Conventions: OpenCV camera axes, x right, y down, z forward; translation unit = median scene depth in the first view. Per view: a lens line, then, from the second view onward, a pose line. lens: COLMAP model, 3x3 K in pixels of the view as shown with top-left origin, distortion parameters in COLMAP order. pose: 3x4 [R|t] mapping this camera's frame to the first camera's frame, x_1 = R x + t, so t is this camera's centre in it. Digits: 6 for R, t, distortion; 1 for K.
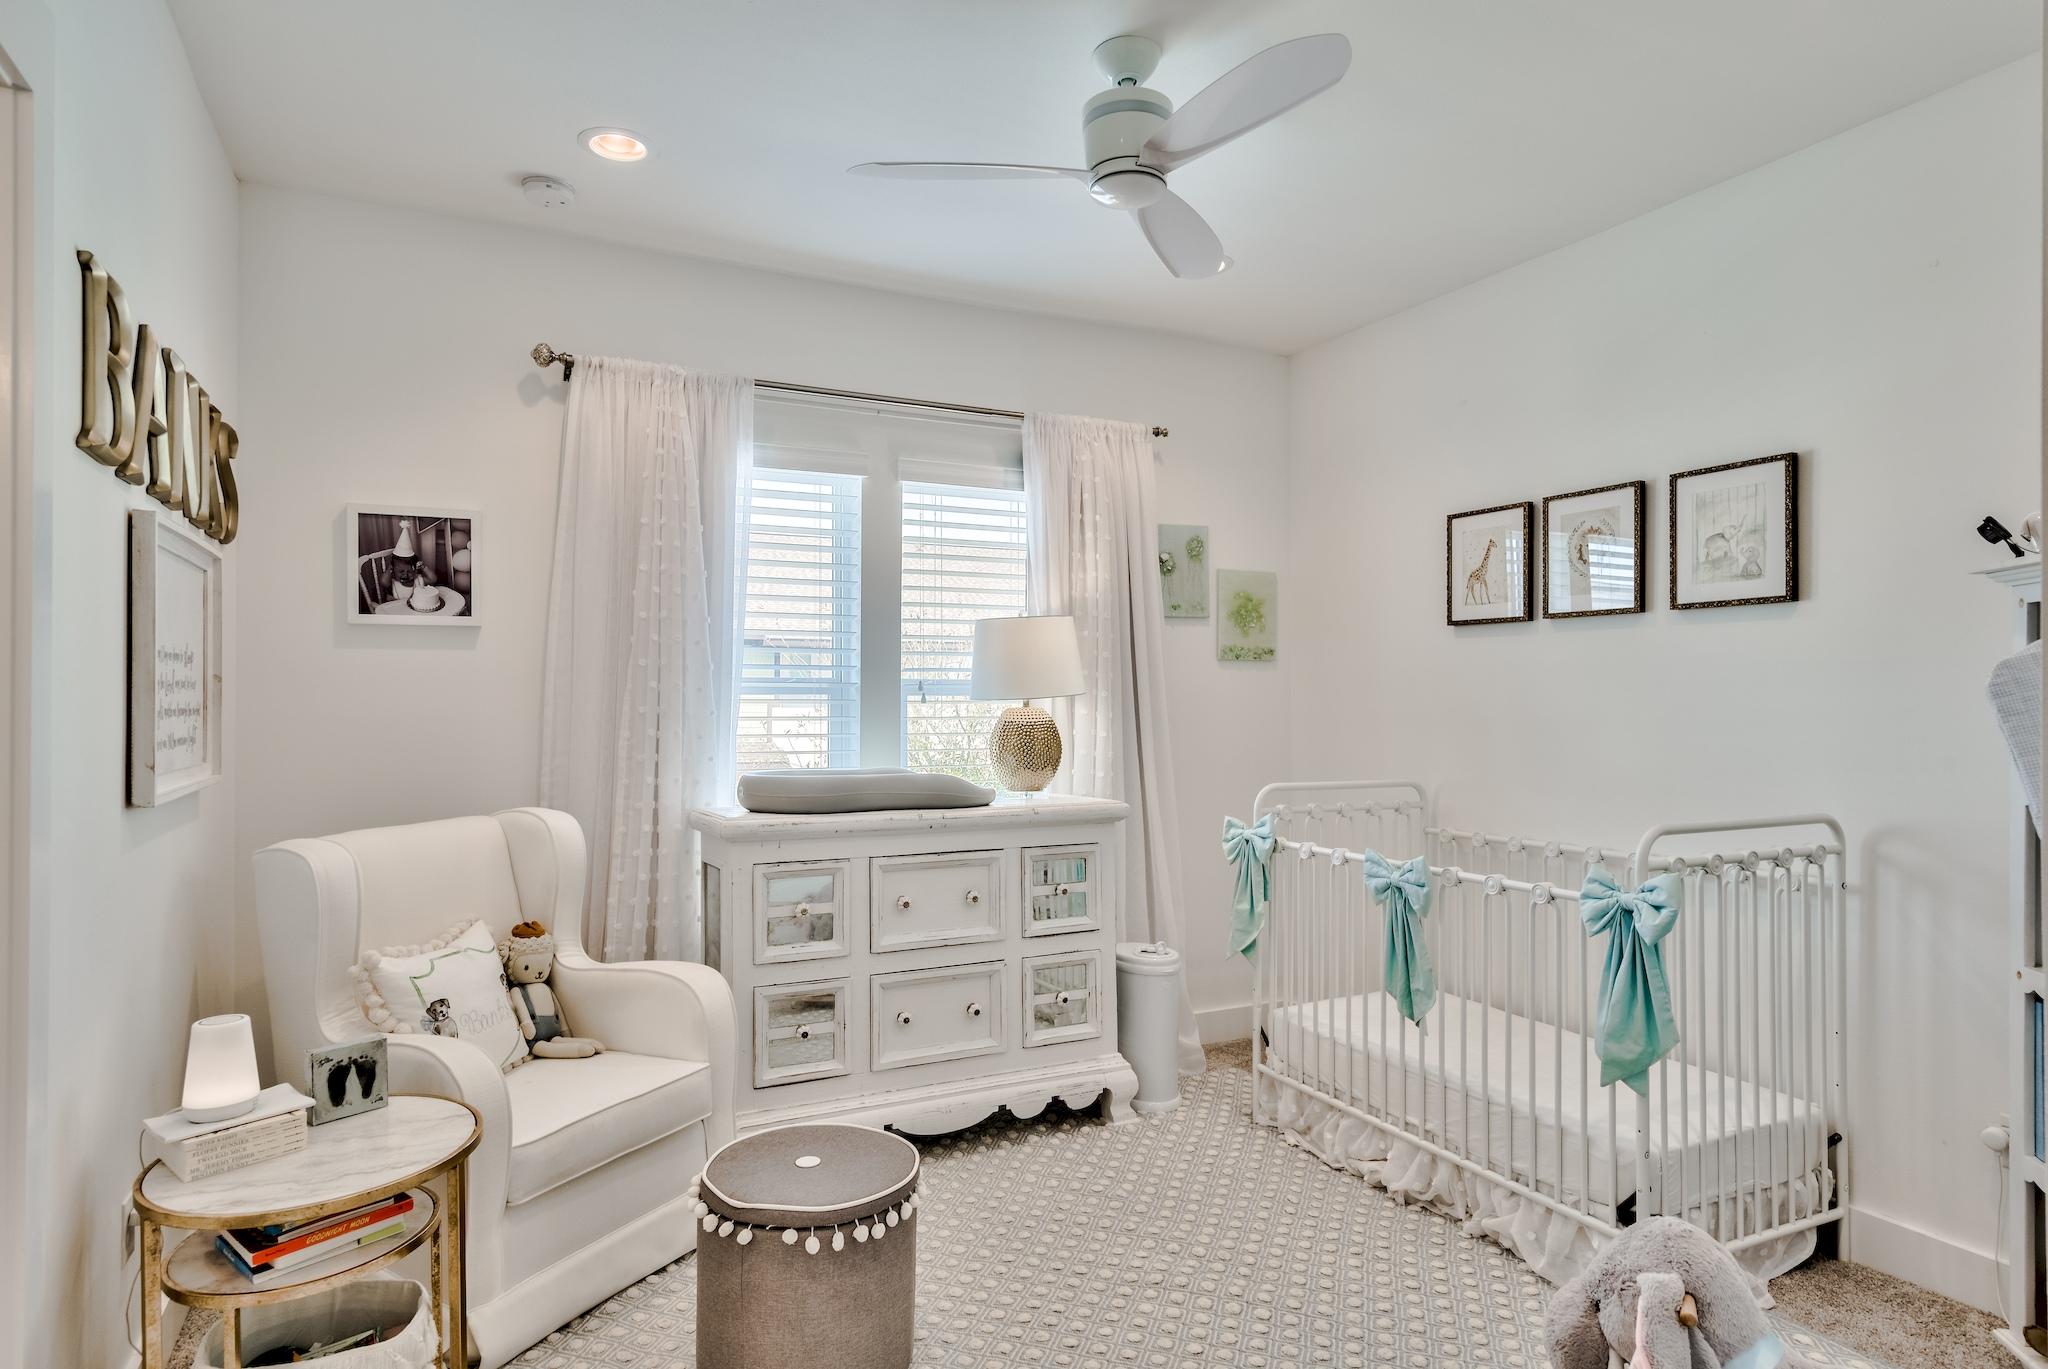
lens RADIAL K [[1148.5, 0, 1021.2], [0, 1148.5, 691.8], [0, 0, 1]] dist [0.007263, 0.003824]
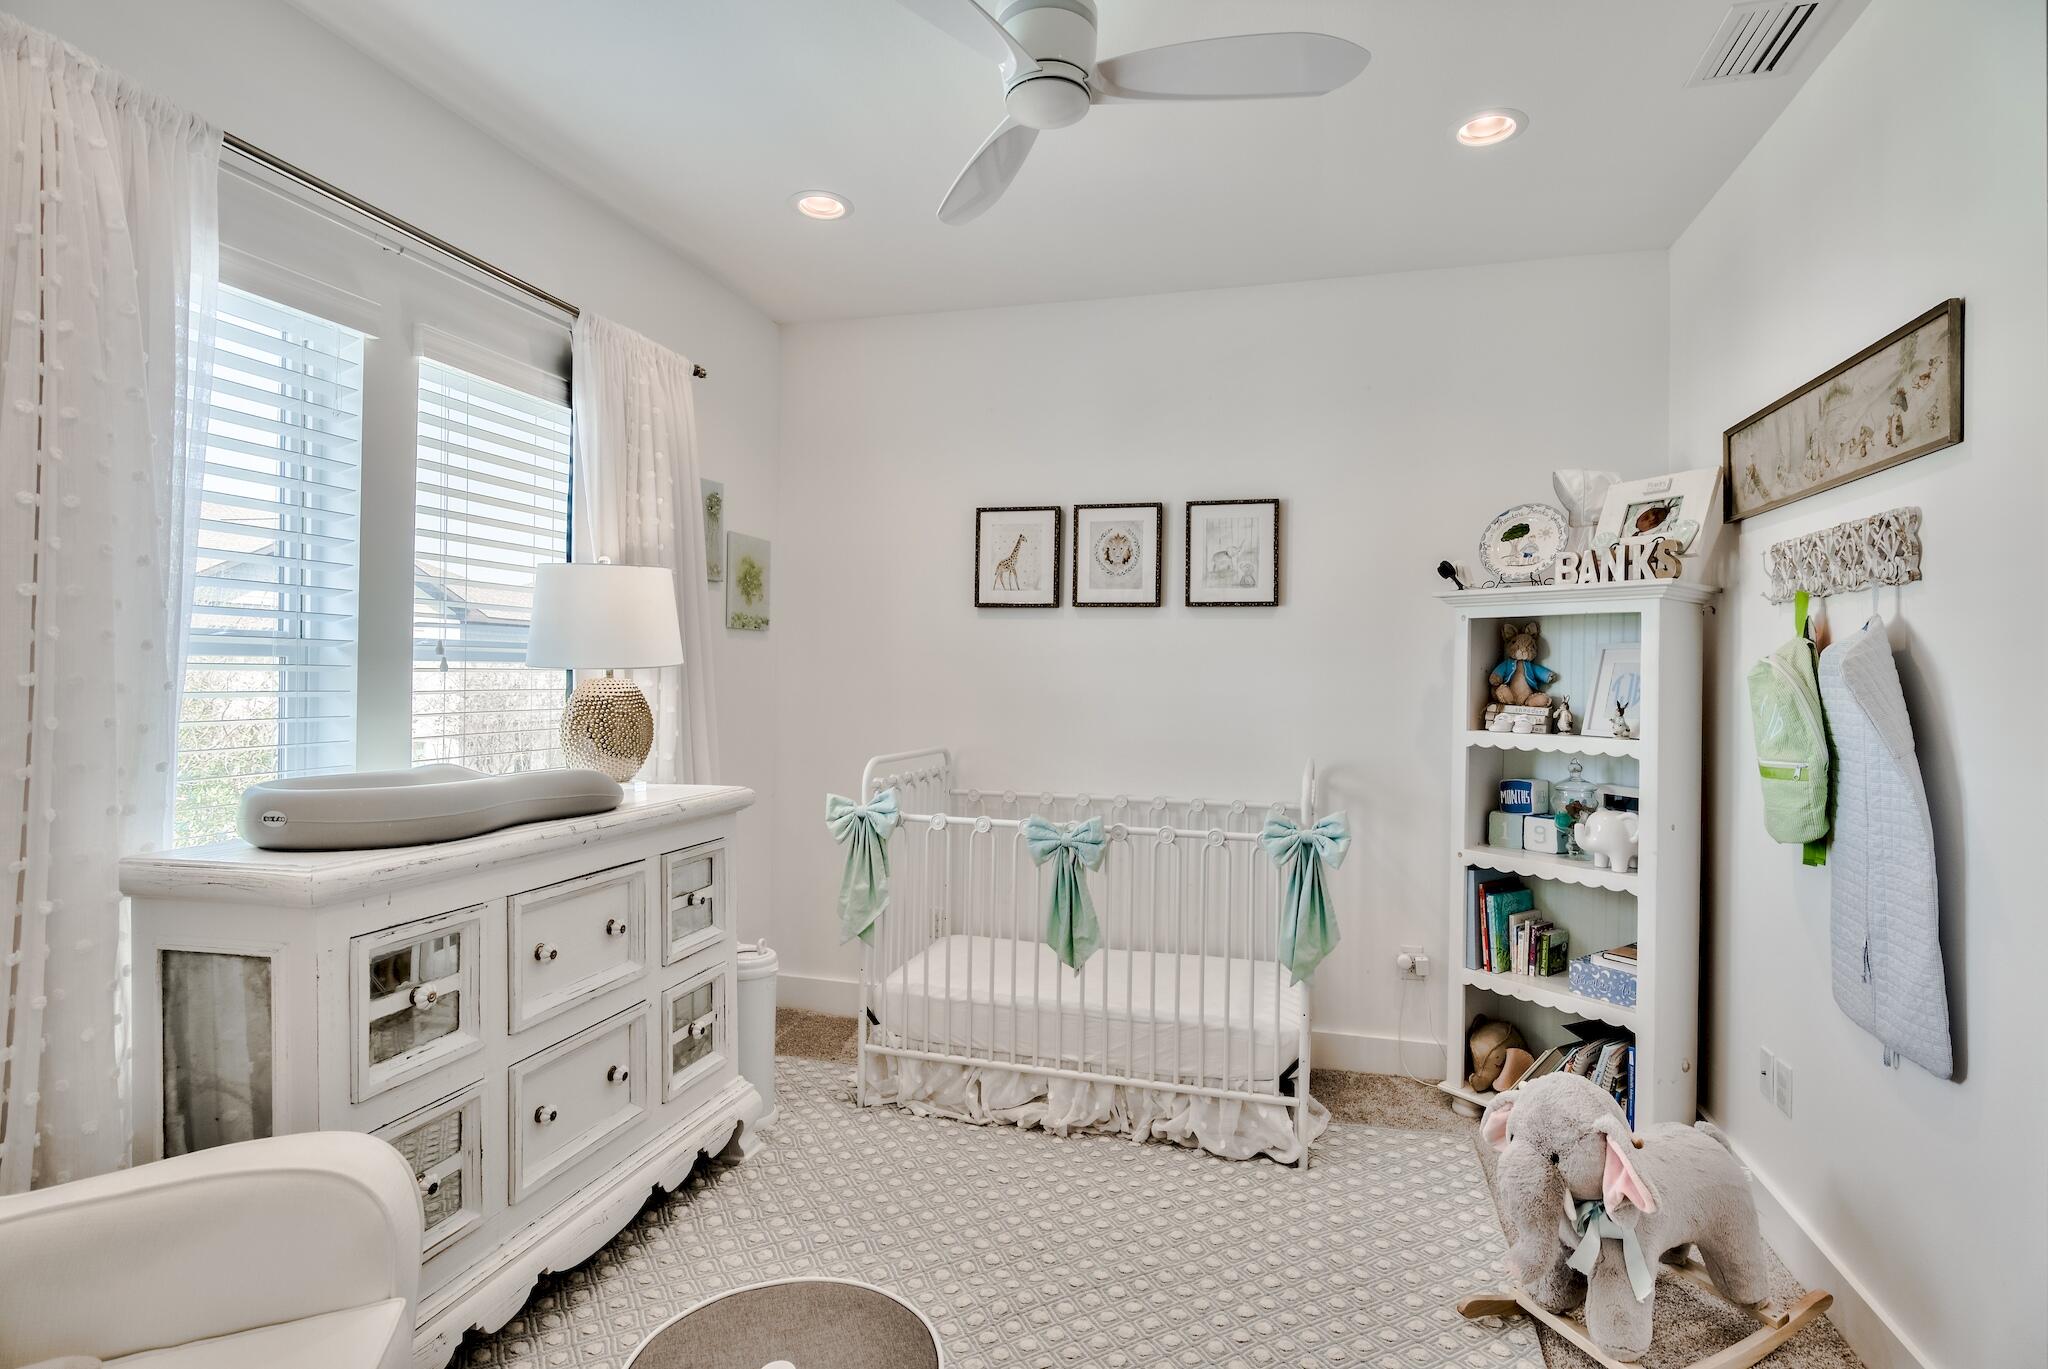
lens RADIAL K [[997.6, 0, 1036.9], [0, 997.6, 668.8], [0, 0, 1]] dist [-0.004384, 0.000614]
pose [[0.665331, 0.012360, 0.746447, -0.355844], [-0.018142, 0.999835, -0.000385, 0.002004], [-0.746328, -0.013286, 0.665445, 0.354689]]
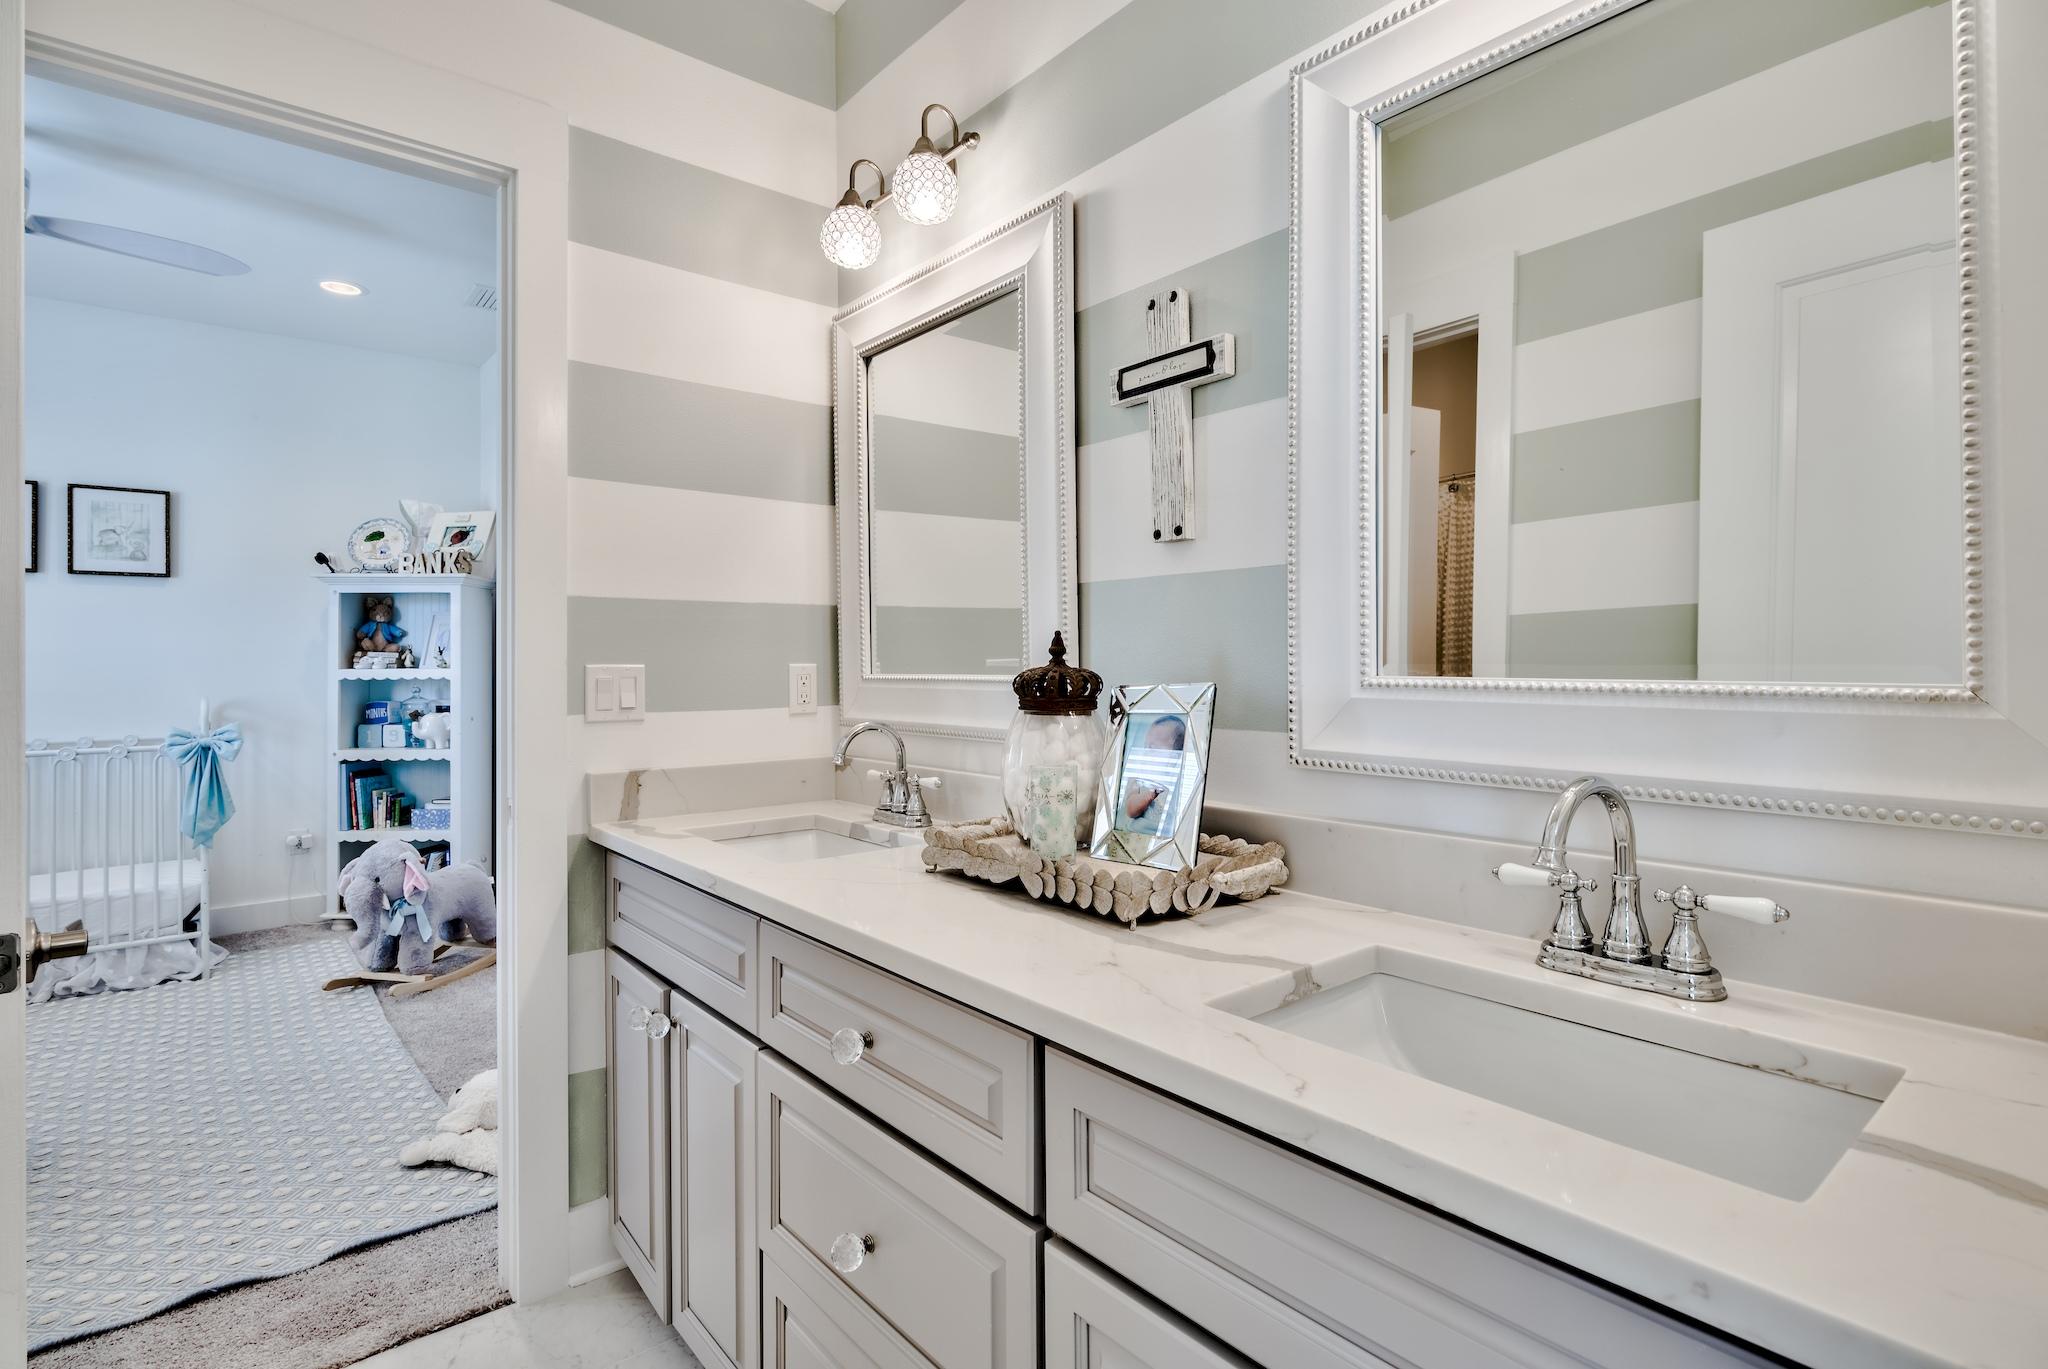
lens RADIAL K [[997.6, 0, 1038.3], [0, 997.6, 650.6], [0, 0, 1]] dist [-0.004384, 0.000614]
pose [[-0.248591, 0.009952, 0.968558, -0.936491], [-0.000178, 0.999947, -0.010321, 0.039434], [-0.968609, -0.002738, -0.248576, 0.091750]]
